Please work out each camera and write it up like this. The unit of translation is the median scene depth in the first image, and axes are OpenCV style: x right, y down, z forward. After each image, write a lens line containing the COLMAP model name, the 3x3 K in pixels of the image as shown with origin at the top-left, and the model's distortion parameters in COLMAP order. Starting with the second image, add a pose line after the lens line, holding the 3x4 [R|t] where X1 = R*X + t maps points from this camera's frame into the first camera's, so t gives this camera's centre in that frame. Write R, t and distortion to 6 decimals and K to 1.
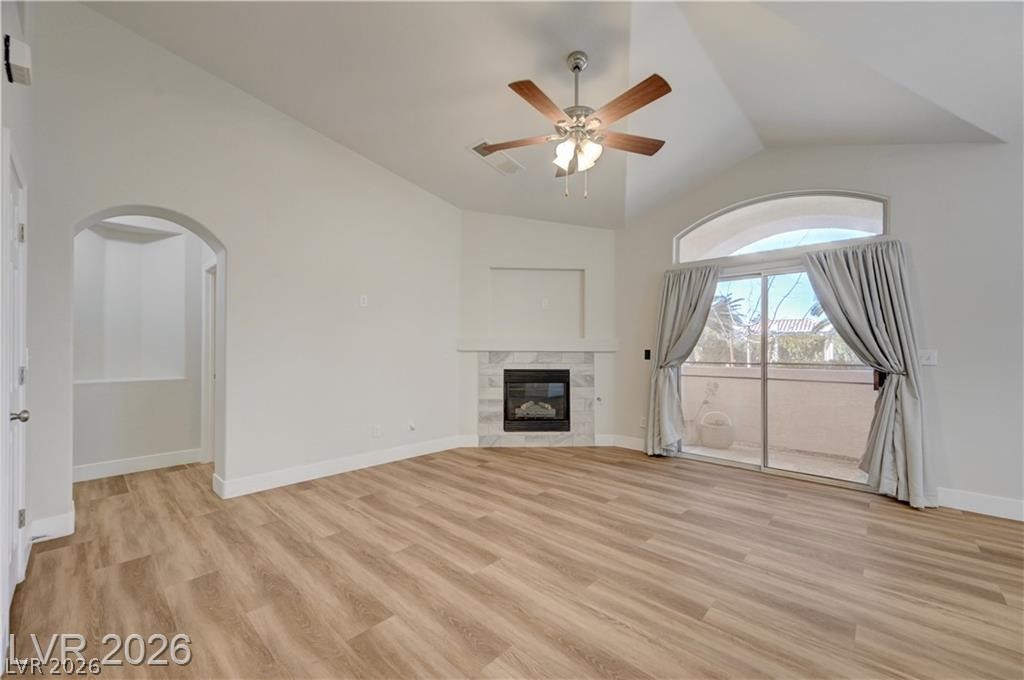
lens RADIAL K [[401.7, 0, 512.7], [0, 401.7, 346.0], [0, 0, 1]] dist [0.001612, 0.000343]
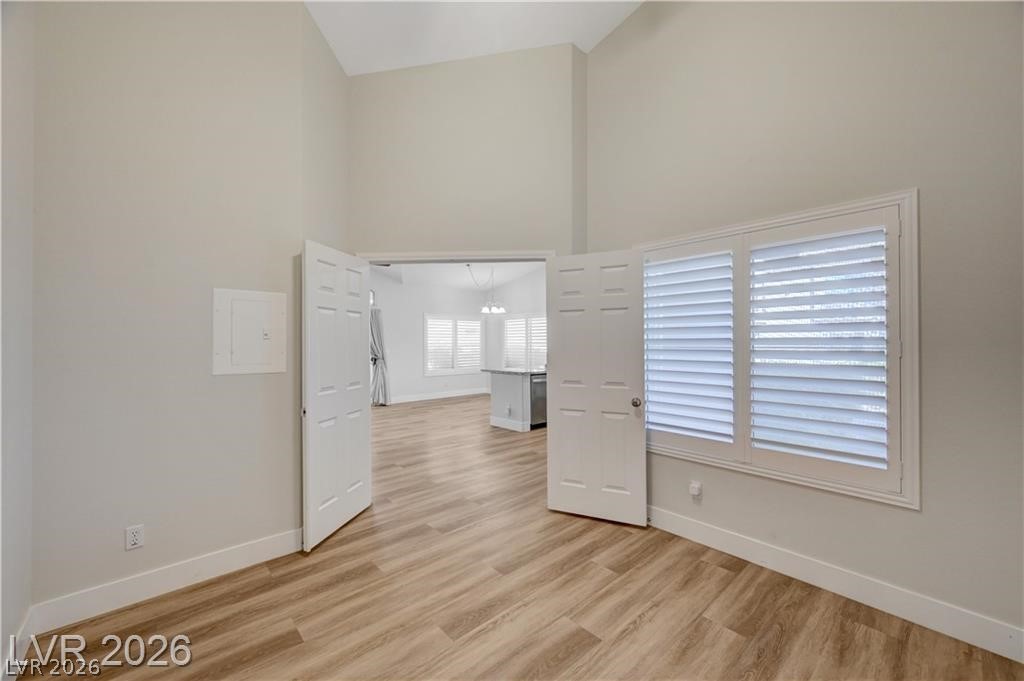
lens RADIAL K [[403.5, 0, 511.6], [0, 403.5, 338.6], [0, 0, 1]] dist [0.001583, 0.000338]
pose [[0.089999, 0.003655, 0.995935, -1.277203], [-0.000802, 0.999993, -0.003597, -0.044797], [-0.995942, -0.000475, 0.090002, -0.091612]]
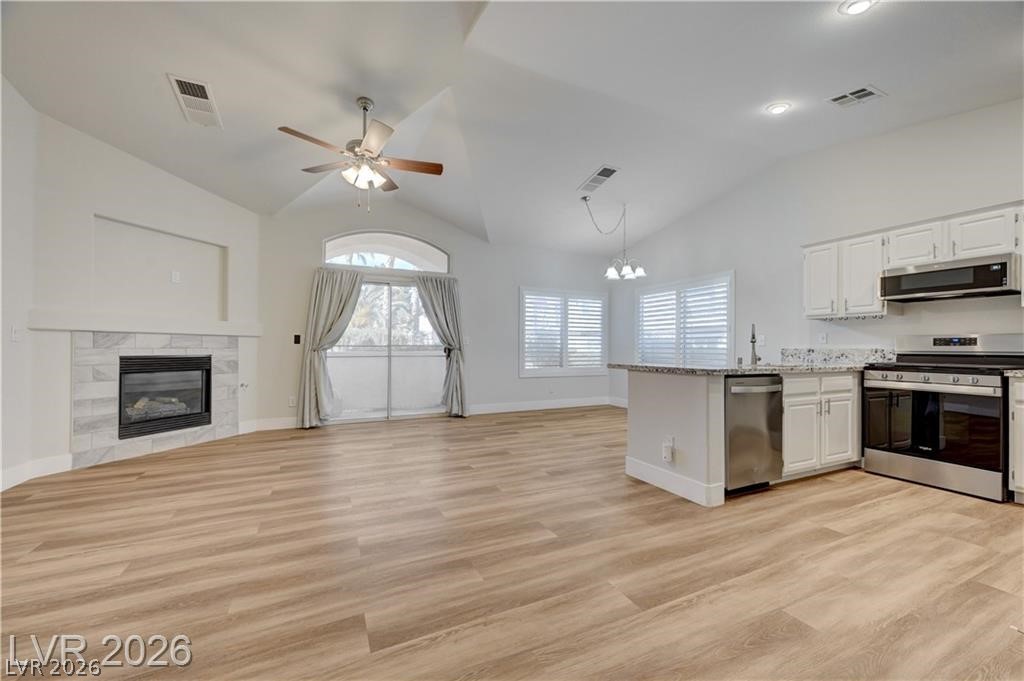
lens RADIAL K [[402.7, 0, 512.8], [0, 402.7, 347.0], [0, 0, 1]] dist [0.002602, 0.000563]
pose [[0.365257, 0.000177, 0.930907, -0.536533], [-0.009751, 0.999946, 0.003636, 0.036434], [-0.930856, -0.010405, 0.365239, 0.052565]]
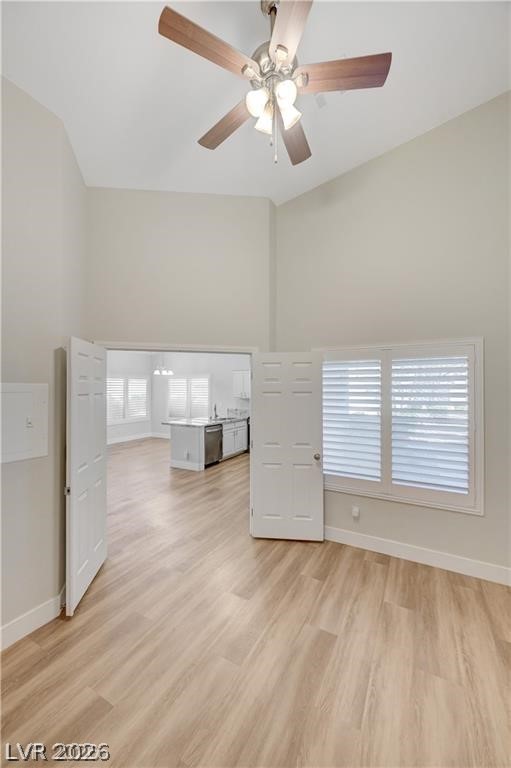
lens RADIAL K [[302.1, 0, 252.5], [0, 302.1, 384.0], [0, 0, 1]] dist [0.002602, 0.000563]
pose [[-0.239968, 0.005934, 0.970763, -1.267671], [-0.006489, 0.999949, -0.007716, -0.113517], [-0.970759, -0.008151, -0.239917, 0.097405]]
